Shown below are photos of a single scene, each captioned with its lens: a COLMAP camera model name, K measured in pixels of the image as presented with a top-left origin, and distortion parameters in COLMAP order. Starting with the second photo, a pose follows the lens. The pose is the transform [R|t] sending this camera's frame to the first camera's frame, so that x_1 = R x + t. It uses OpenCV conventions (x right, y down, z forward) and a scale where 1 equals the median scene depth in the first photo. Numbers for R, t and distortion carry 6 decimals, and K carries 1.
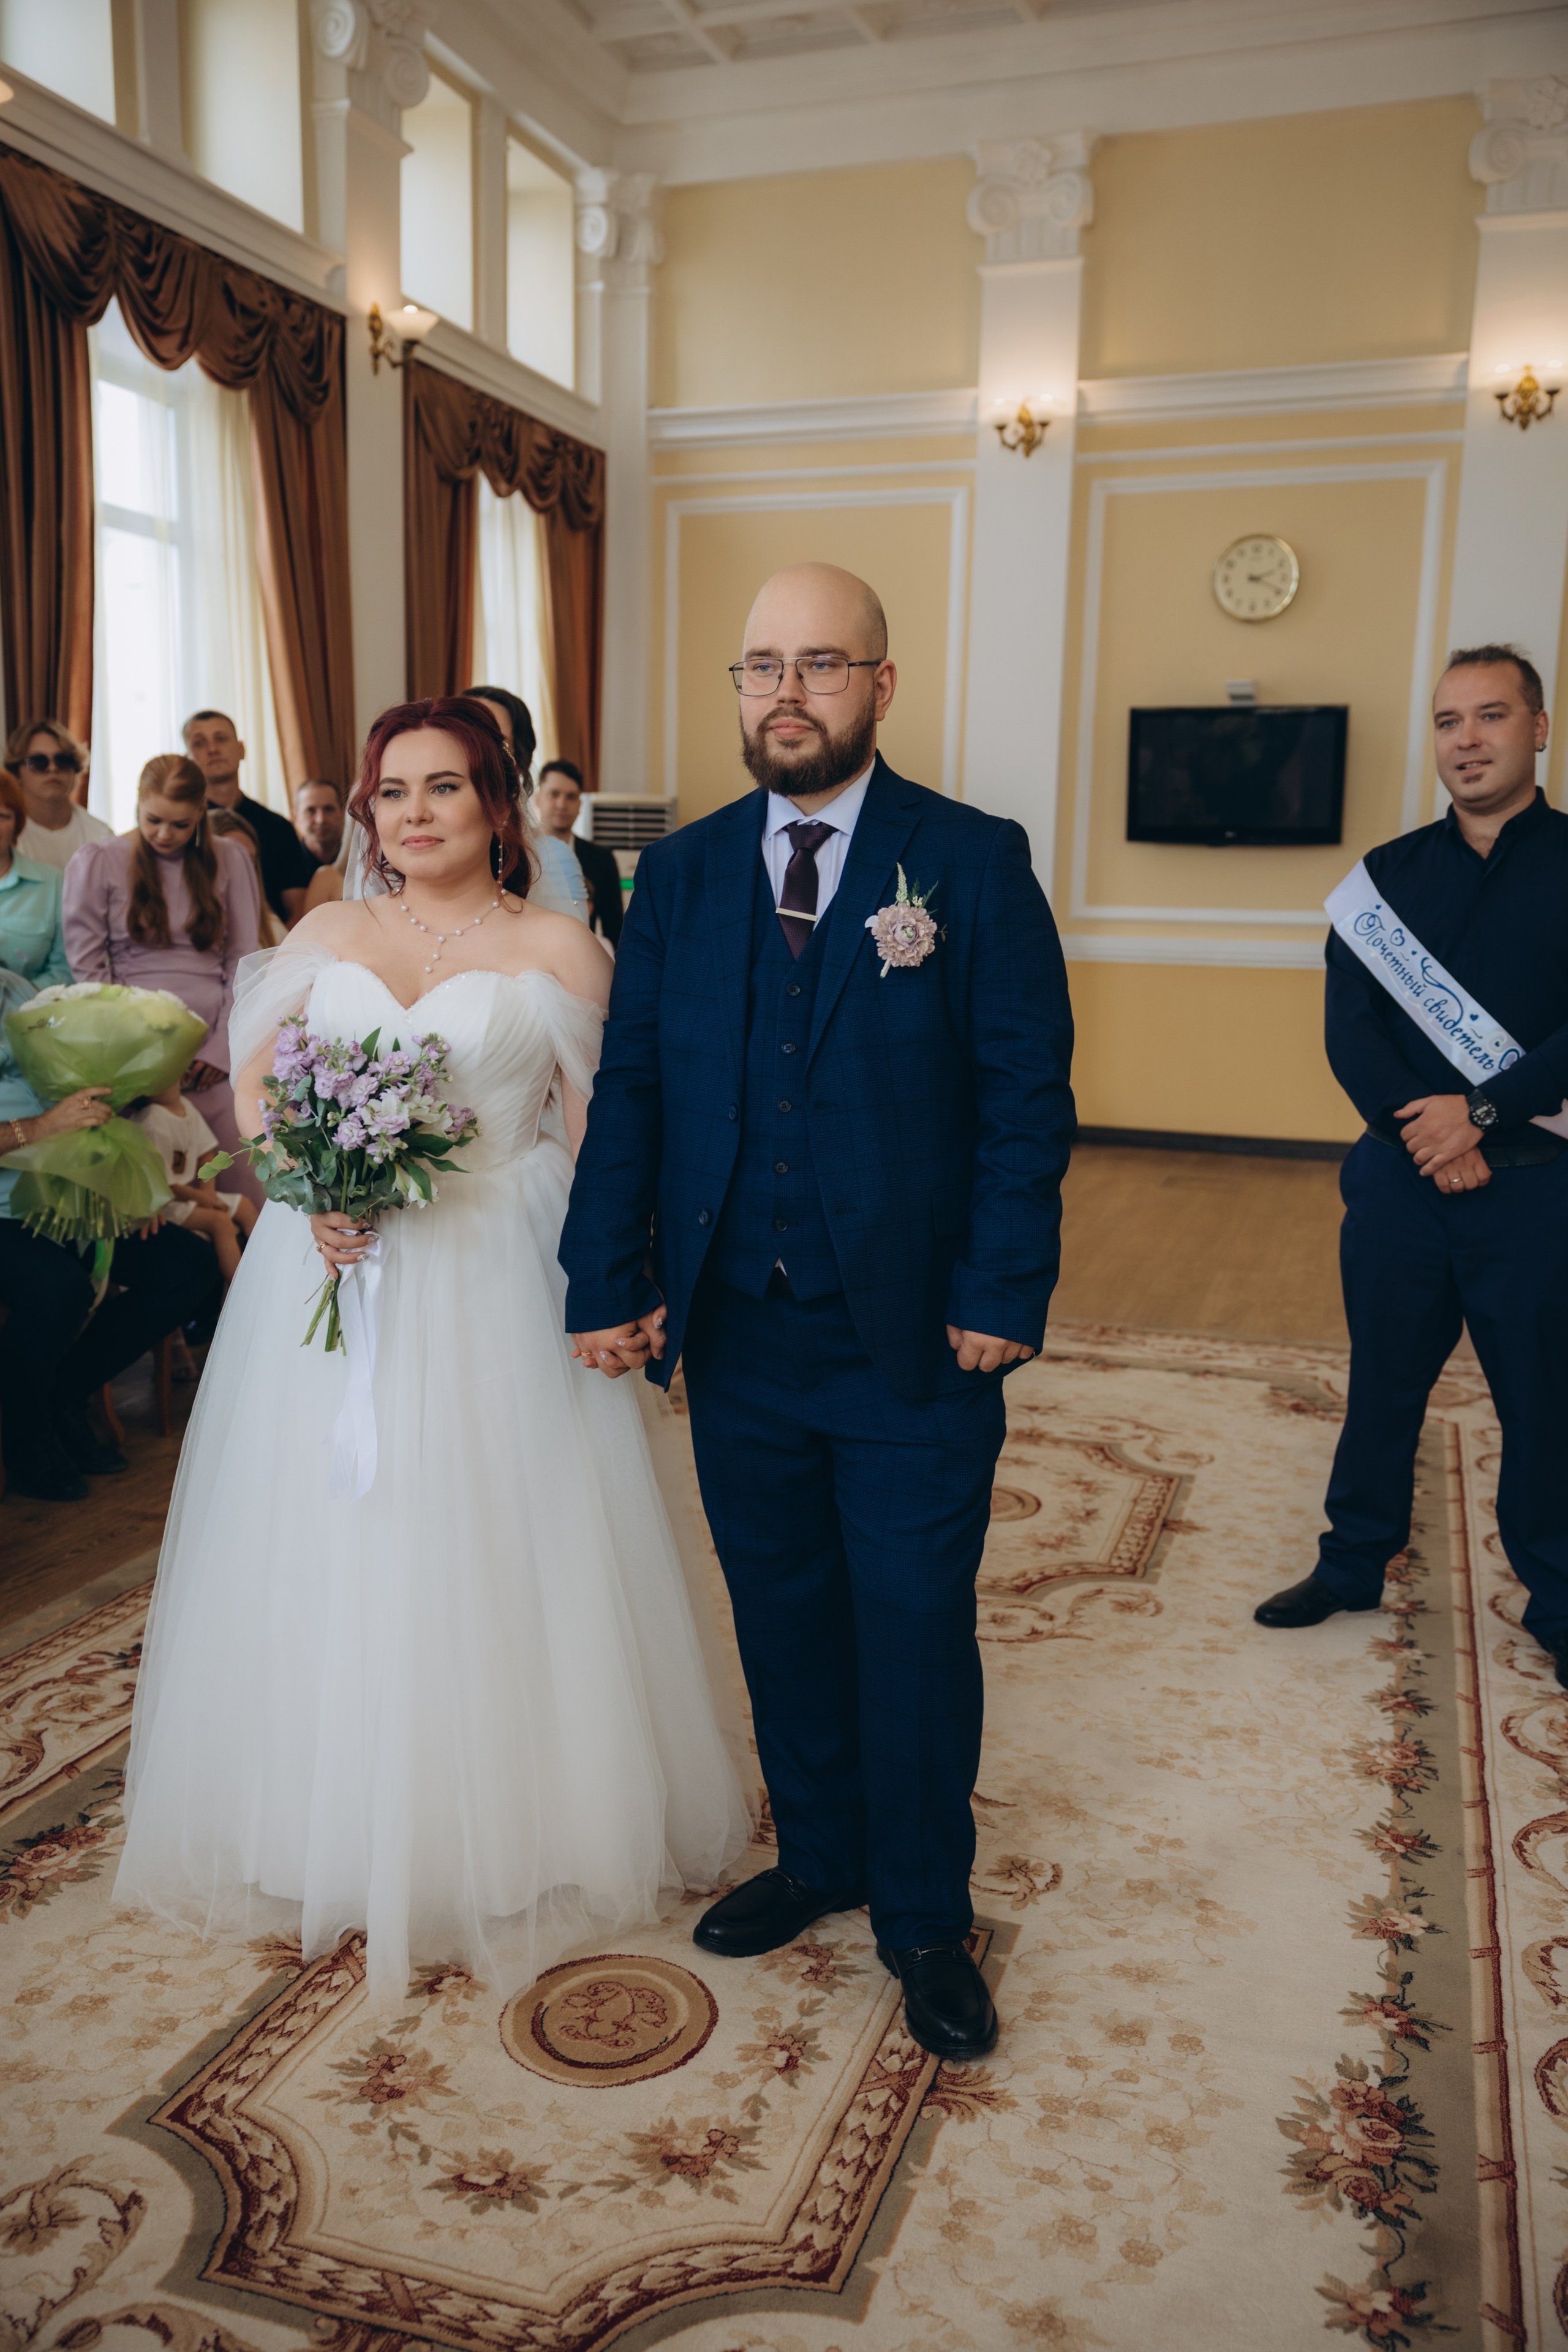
lens RADIAL K [[1965.4, 0, 790.2], [0, 1965.4, 1179.2], [0, 0, 1]] dist [0.050323, -0.019202]
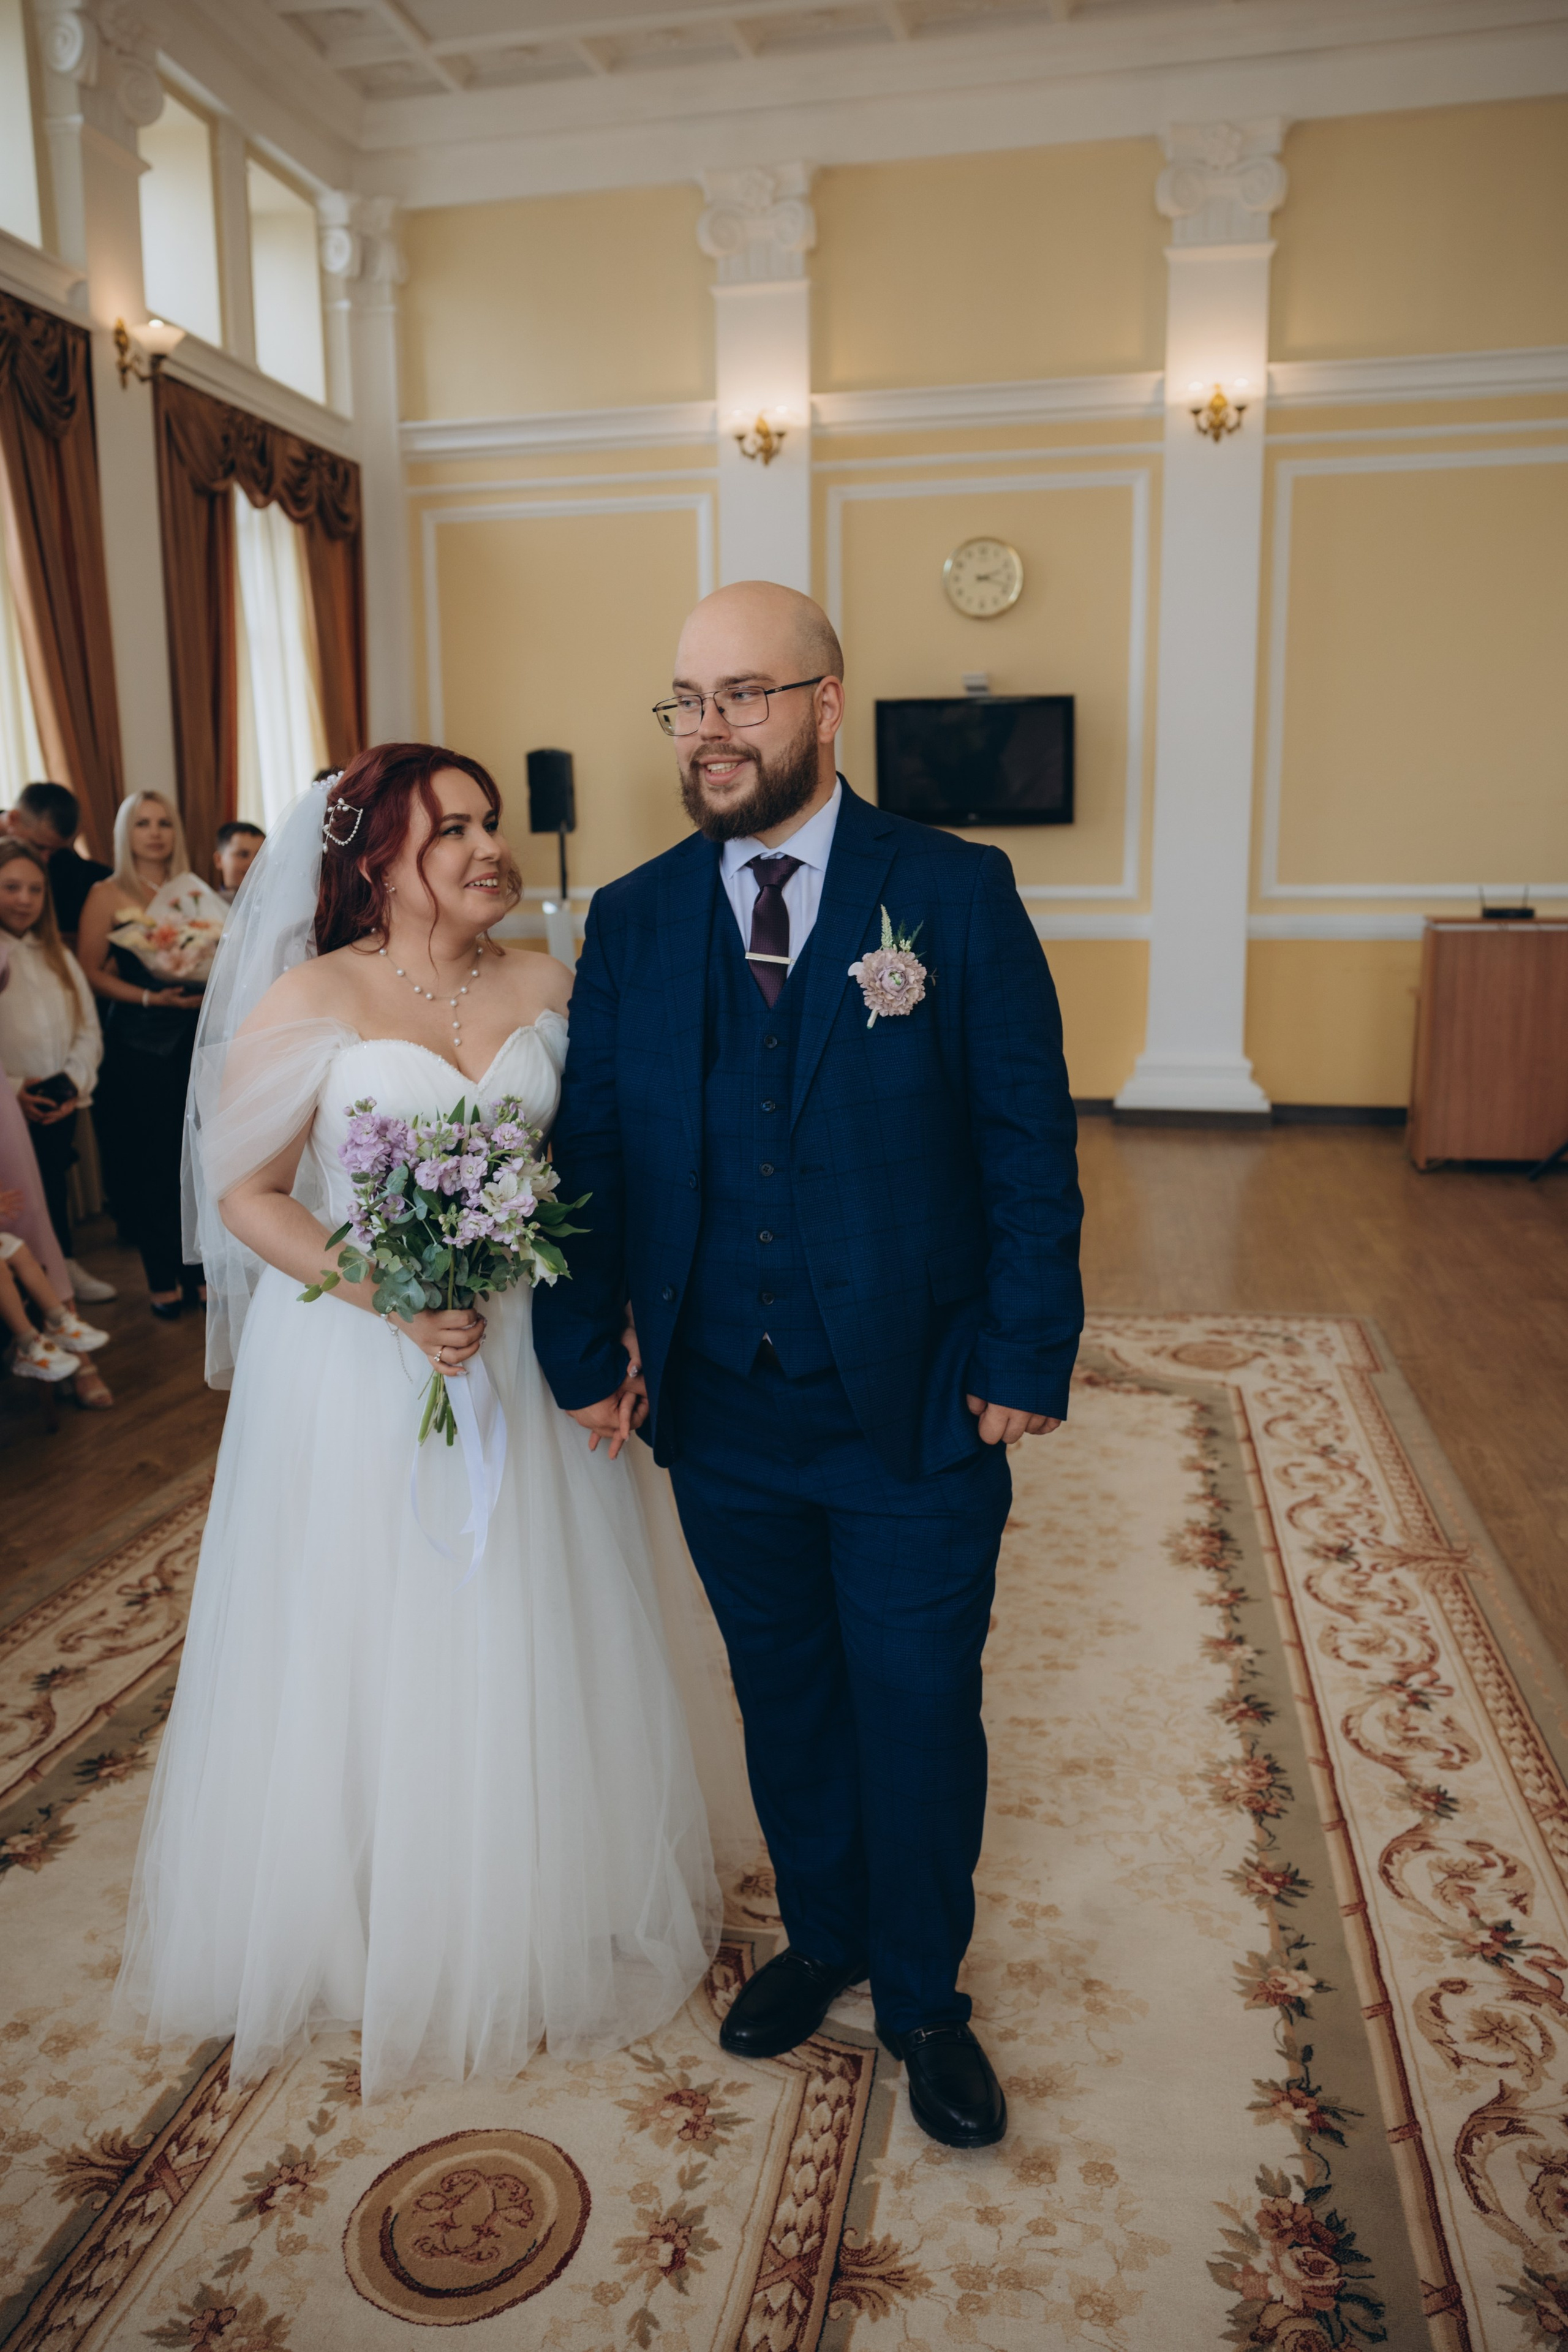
lens RADIAL K [[1784.6, 0, 781.5], [0, 1784.6, 1176.8], [0, 0, 1]] dist [-0.039846, 0.045076]
pose [[0.991488, -0.052798, 0.119012, -0.011766], [0.049414, 0.998291, 0.031214, -0.034384], [-0.120457, -0.025068, 0.992402, 0.112033]]
